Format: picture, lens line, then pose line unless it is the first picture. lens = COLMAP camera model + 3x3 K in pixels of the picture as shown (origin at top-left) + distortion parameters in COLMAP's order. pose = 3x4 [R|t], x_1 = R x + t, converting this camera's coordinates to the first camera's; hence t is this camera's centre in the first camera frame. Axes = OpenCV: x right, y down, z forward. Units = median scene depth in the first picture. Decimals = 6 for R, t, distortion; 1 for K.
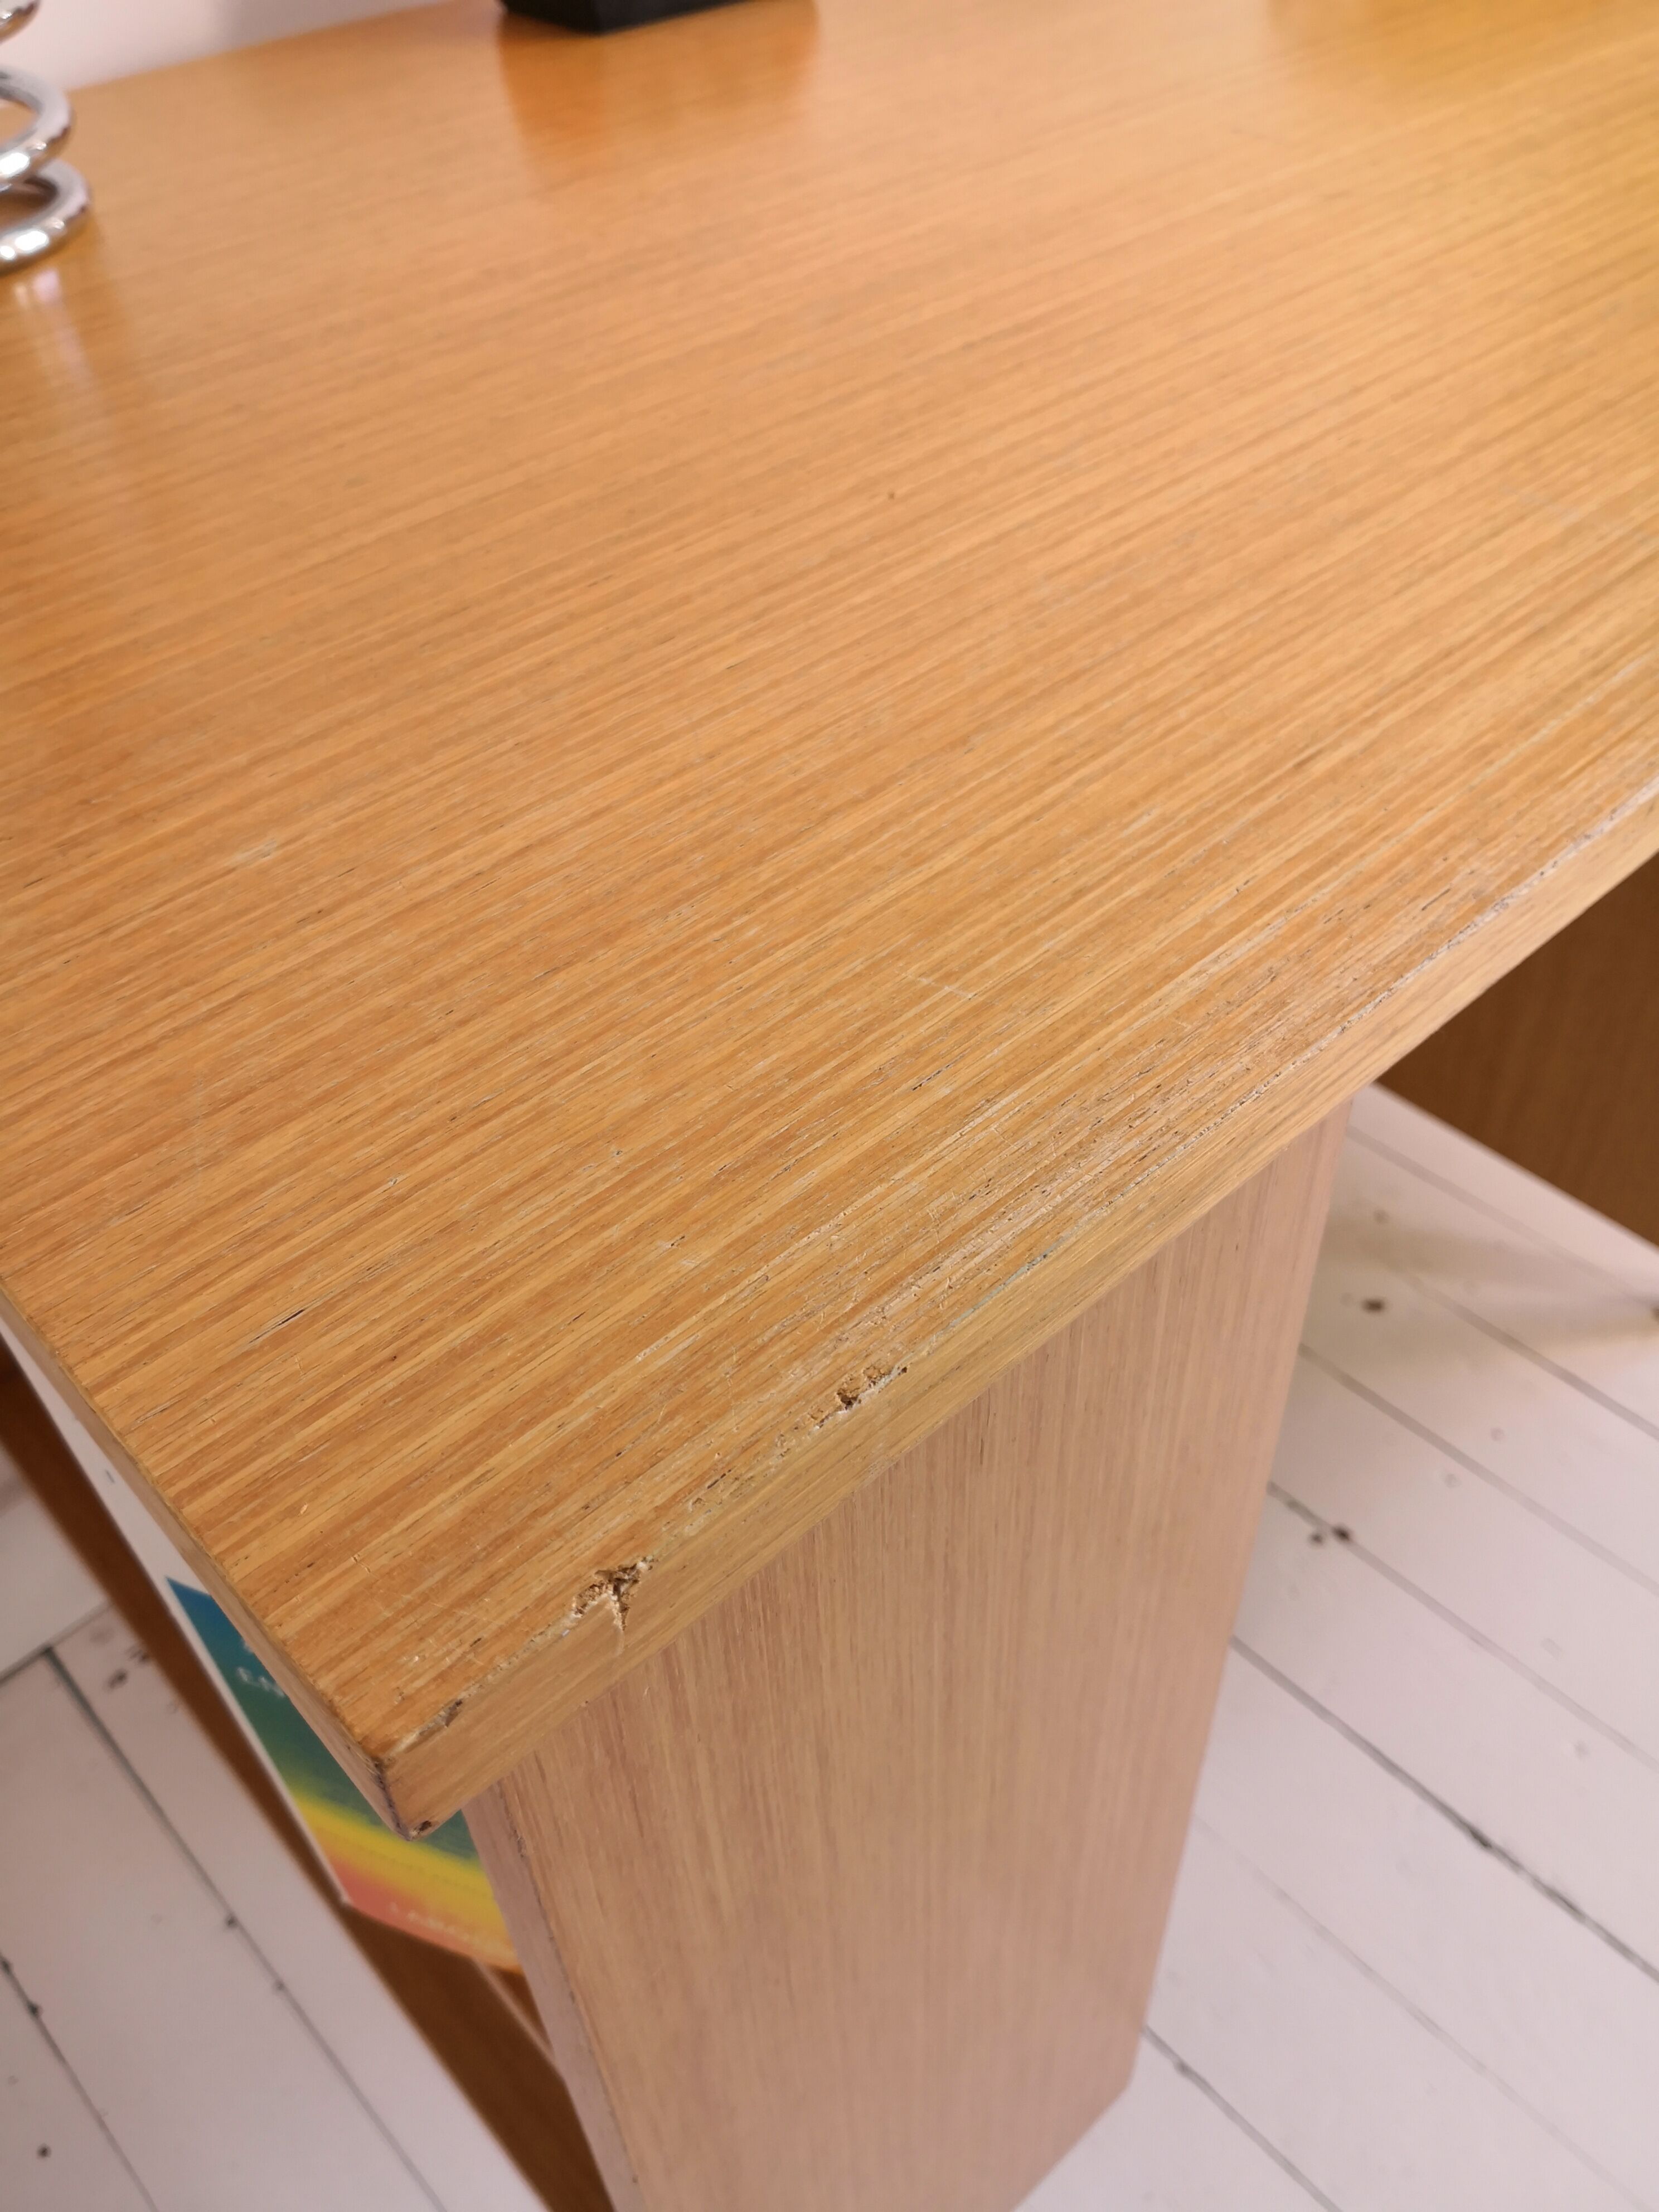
lens RADIAL K [[1781.6, 0, 829.5], [0, 1781.6, 1223.2], [0, 0, 1]] dist [-0.014586, -0.009325]
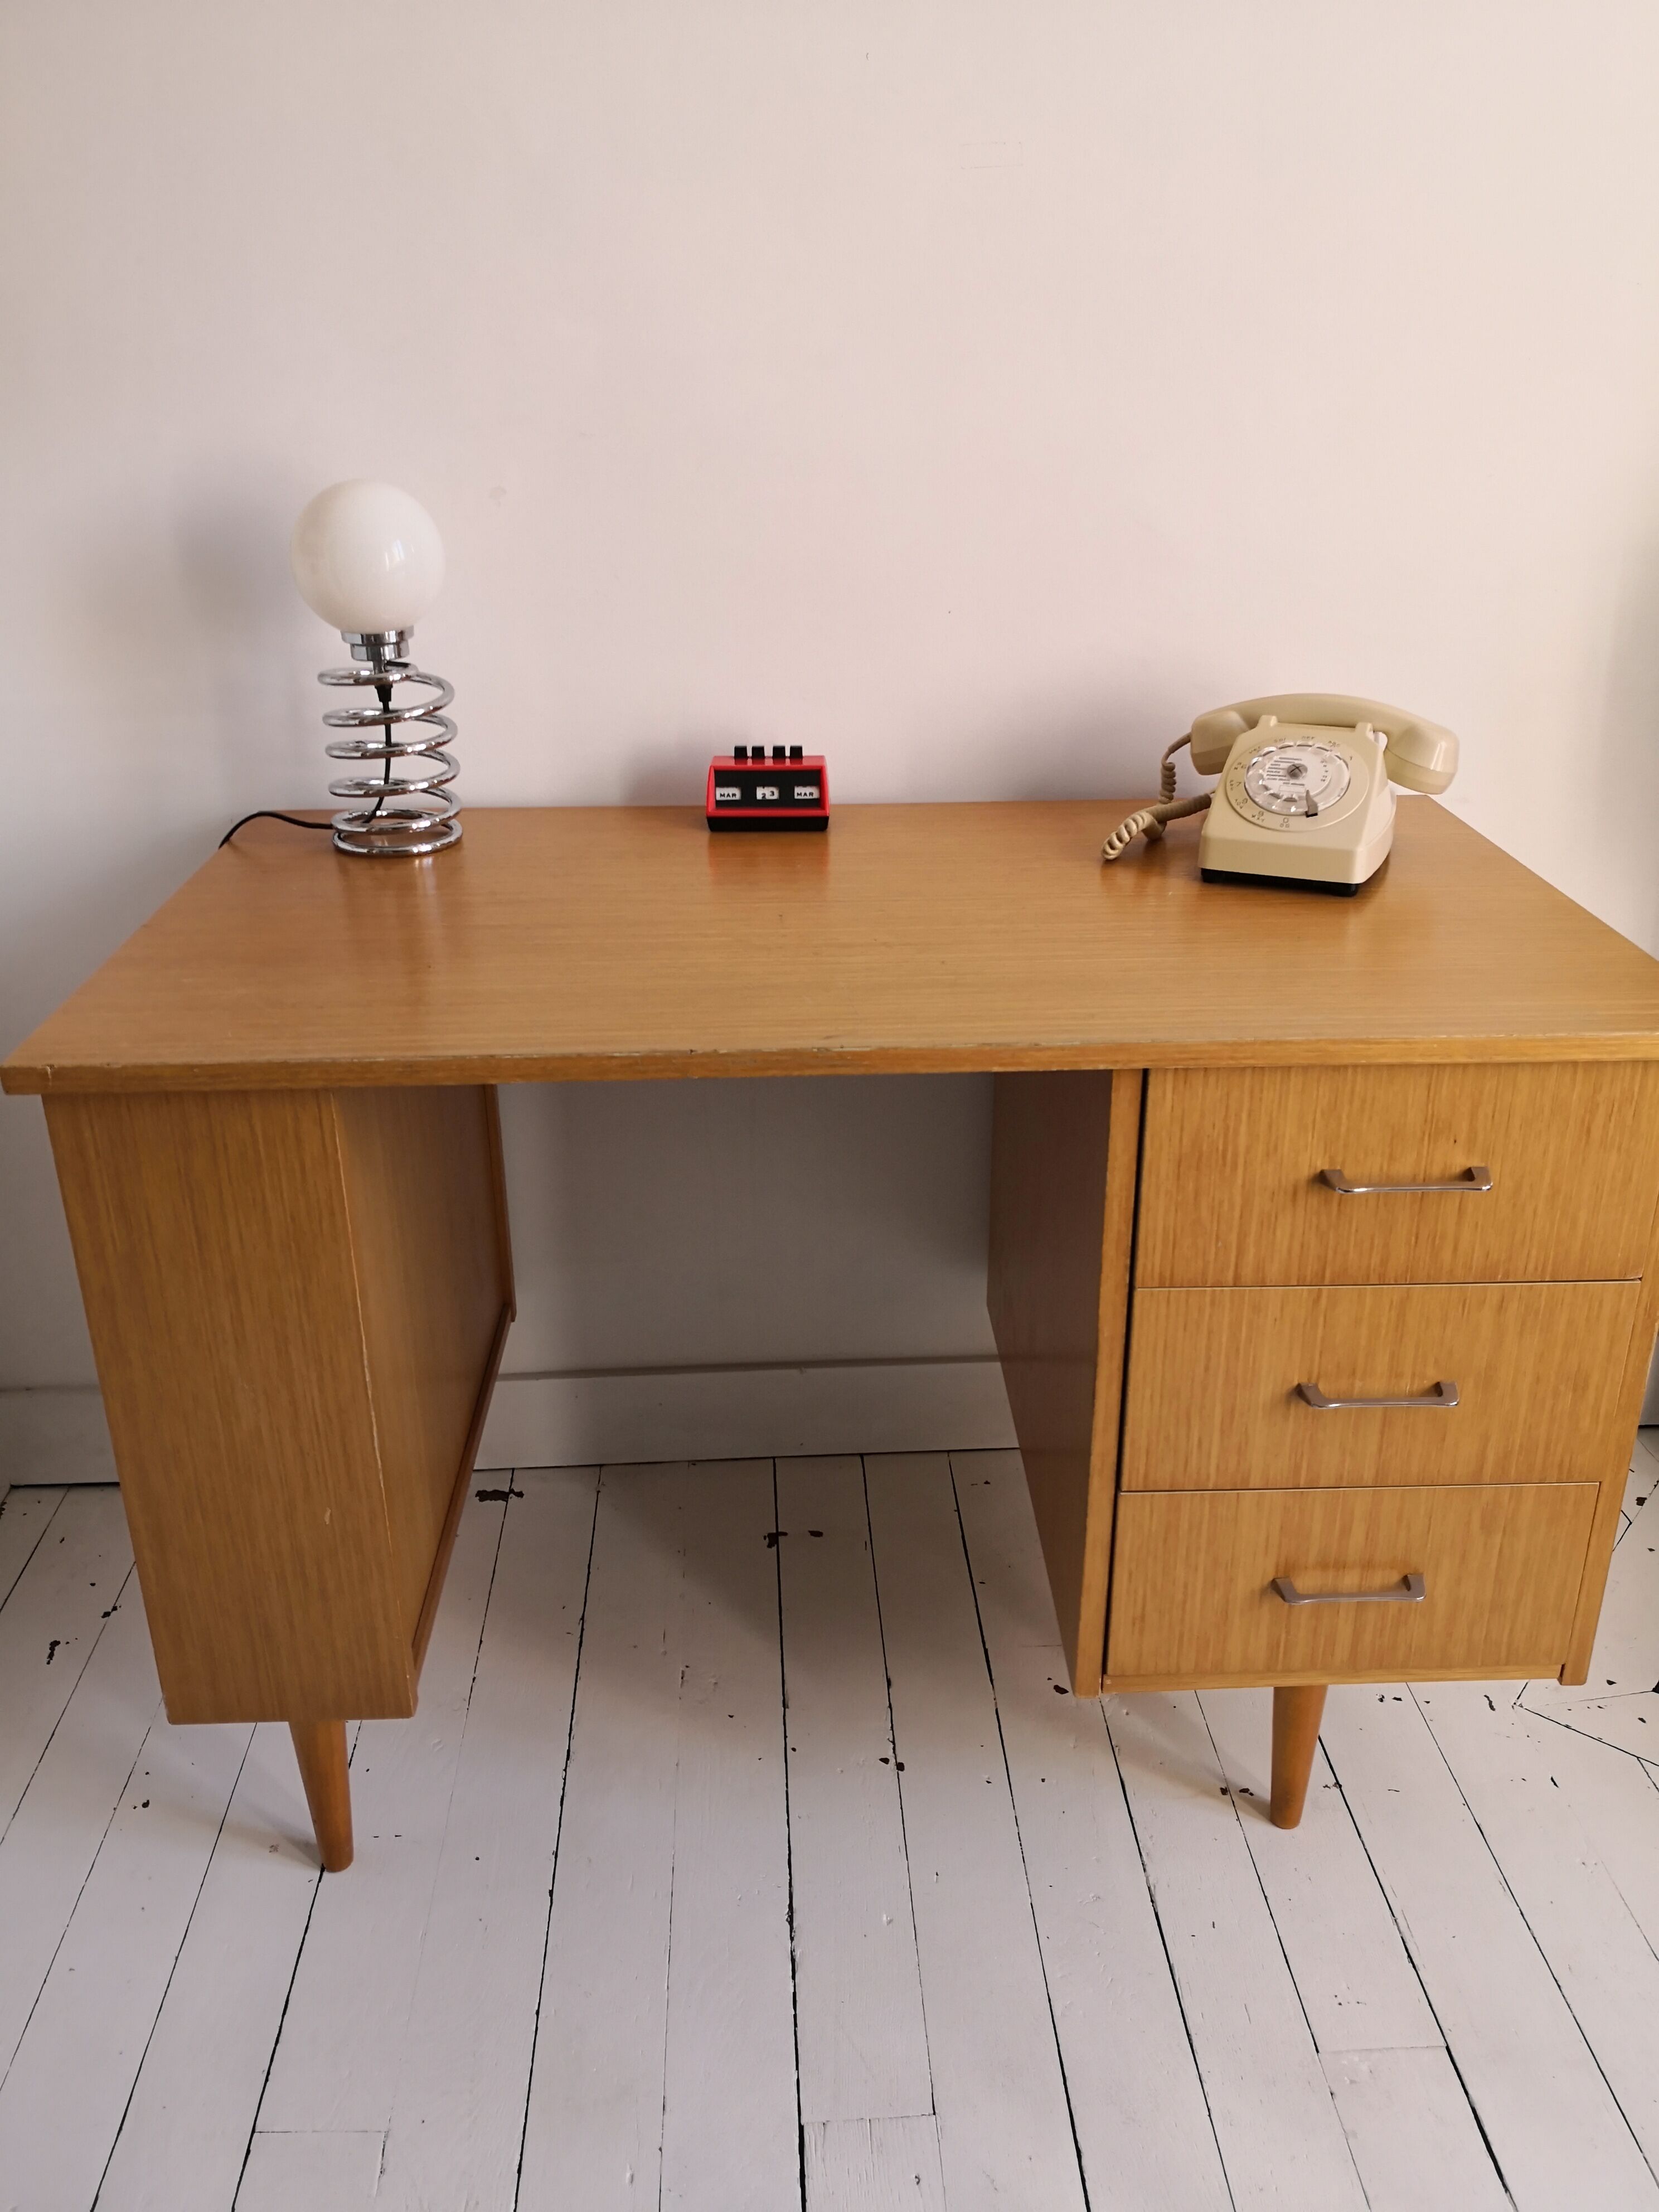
lens RADIAL K [[1793.1, 0, 817.5], [0, 1793.1, 1104.7], [0, 0, 1]] dist [0.000031, -0.000634]
pose [[0.757105, 0.285378, -0.587666, 2.934807], [-0.485298, 0.847888, -0.213476, 0.195038], [0.437353, 0.446817, 0.780434, -1.324562]]
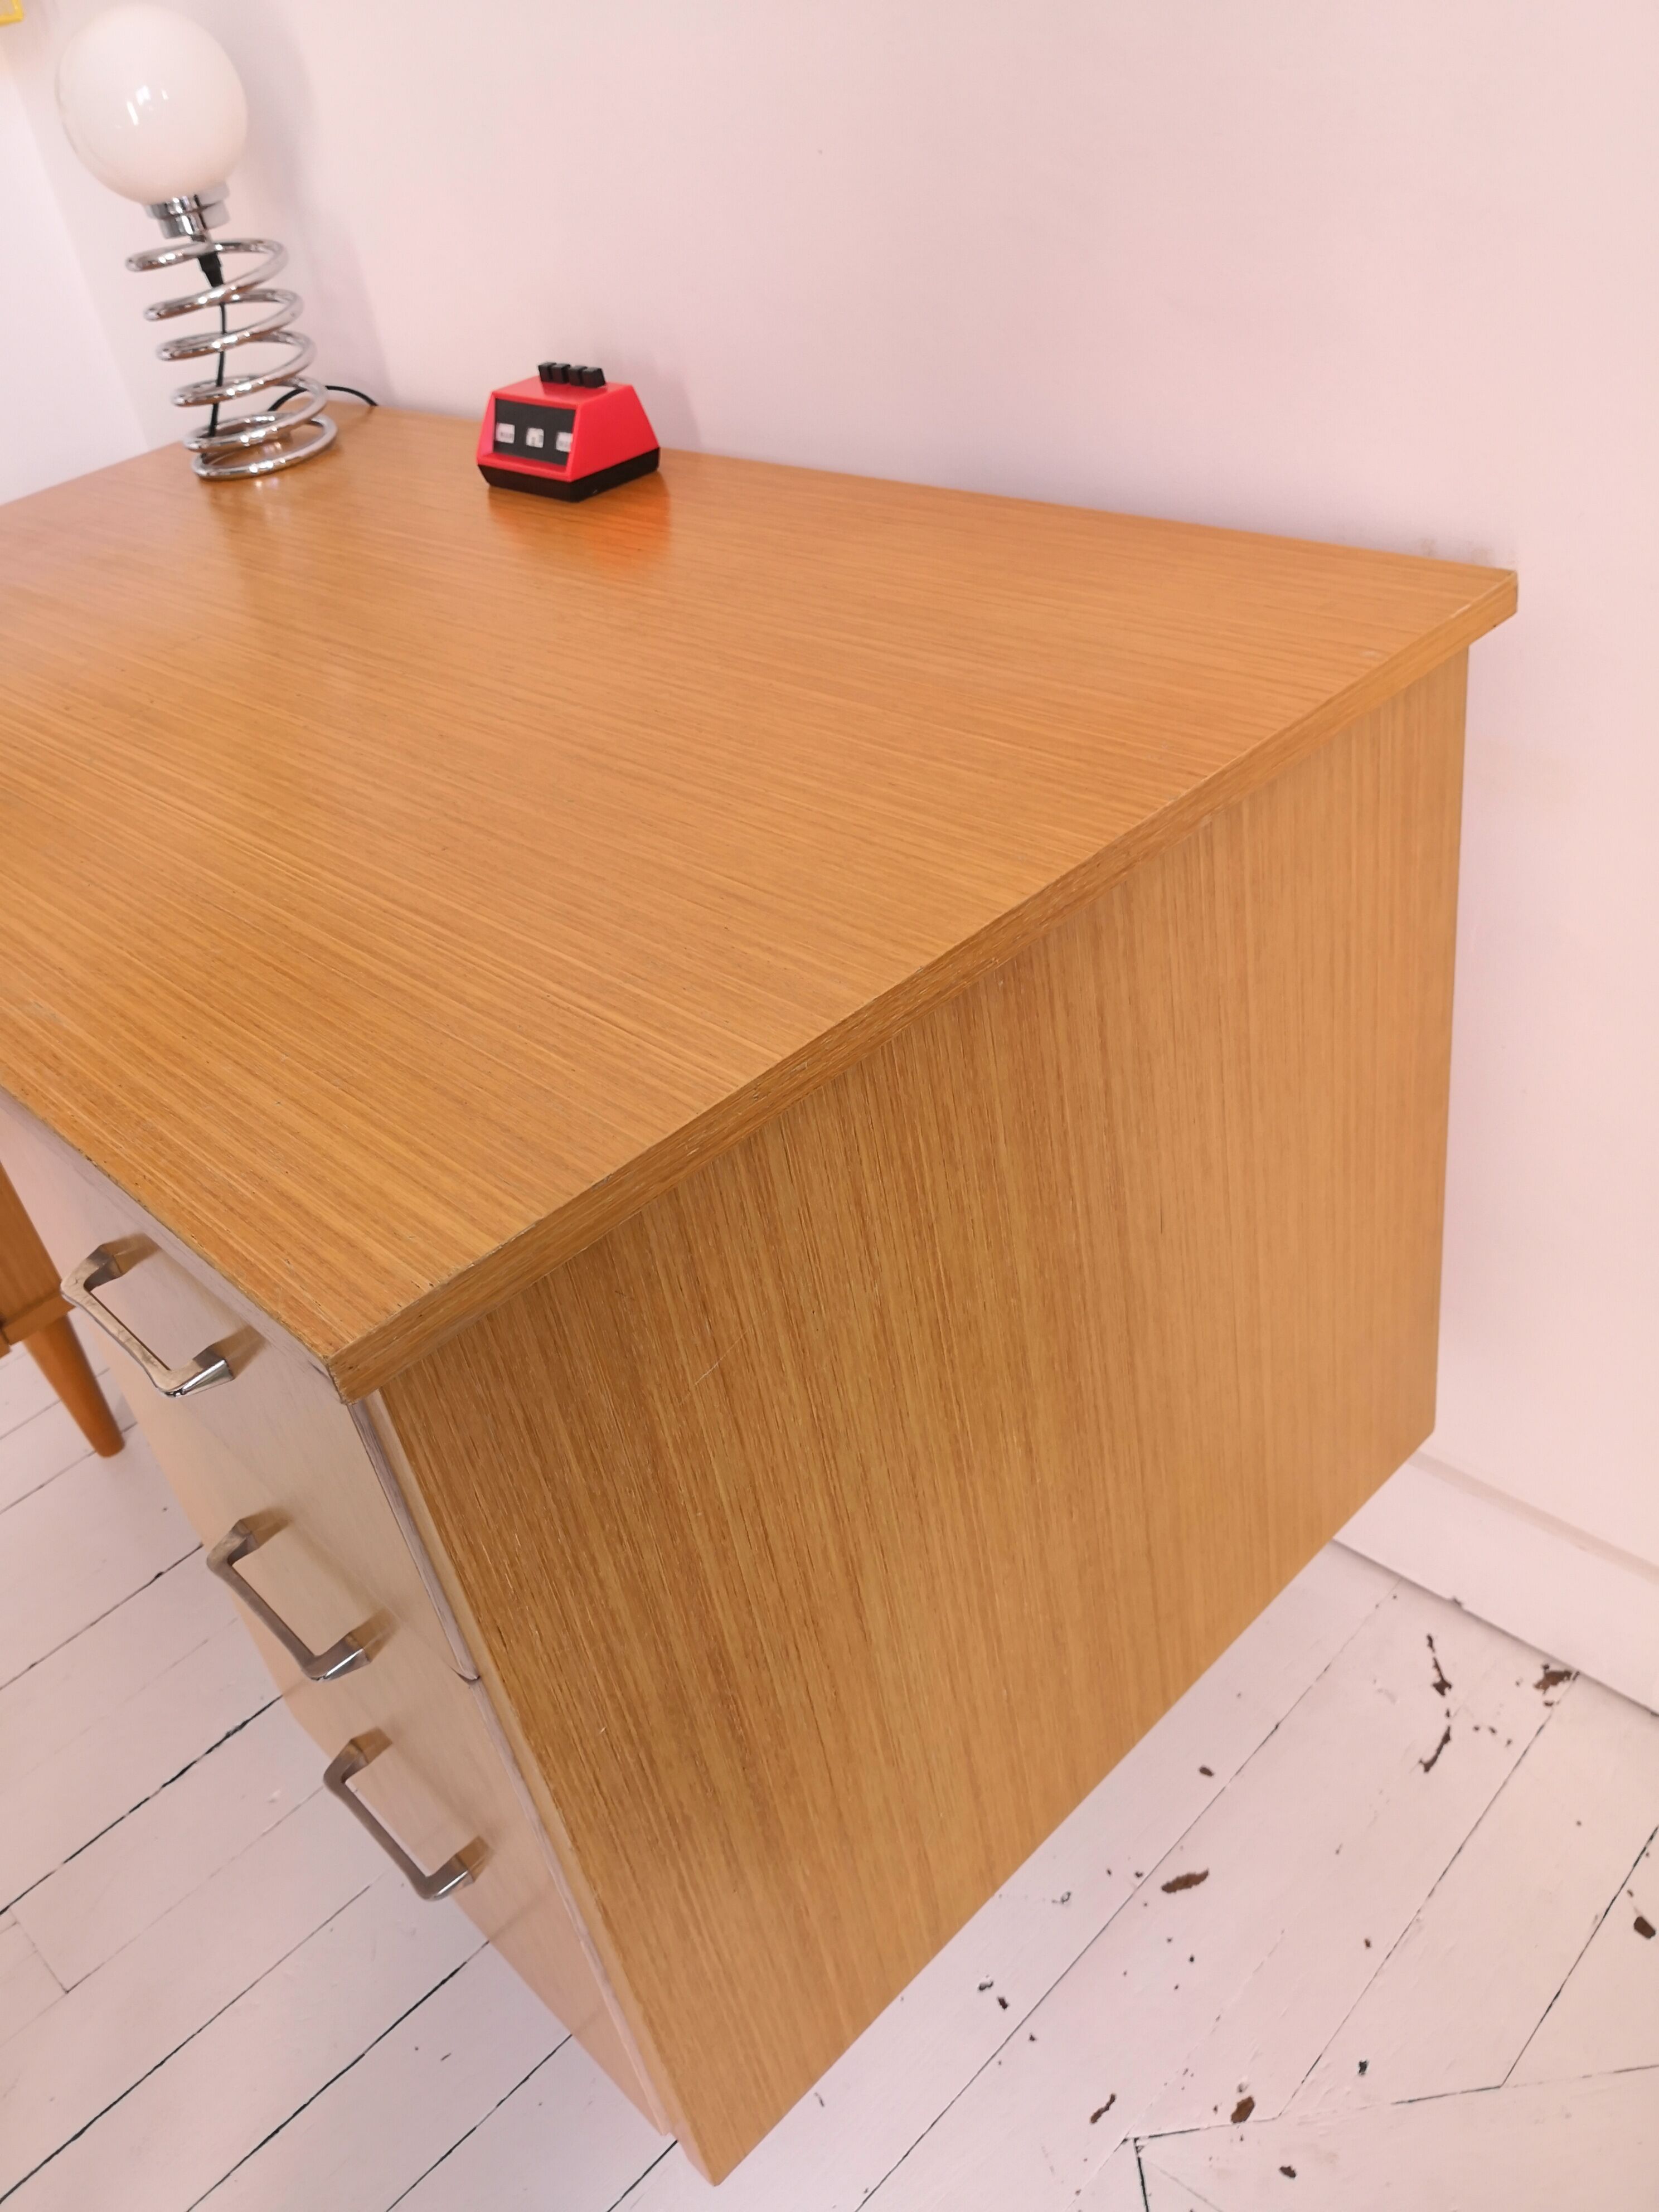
lens RADIAL K [[1802.6, 0, 822.2], [0, 1802.6, 1097.8], [0, 0, 1]] dist [0.080792, -0.275968]
pose [[0.025464, 0.599740, -0.799790, 3.315495], [-0.608028, 0.644342, 0.463815, -2.548721], [0.793507, 0.474484, 0.381066, 1.643833]]
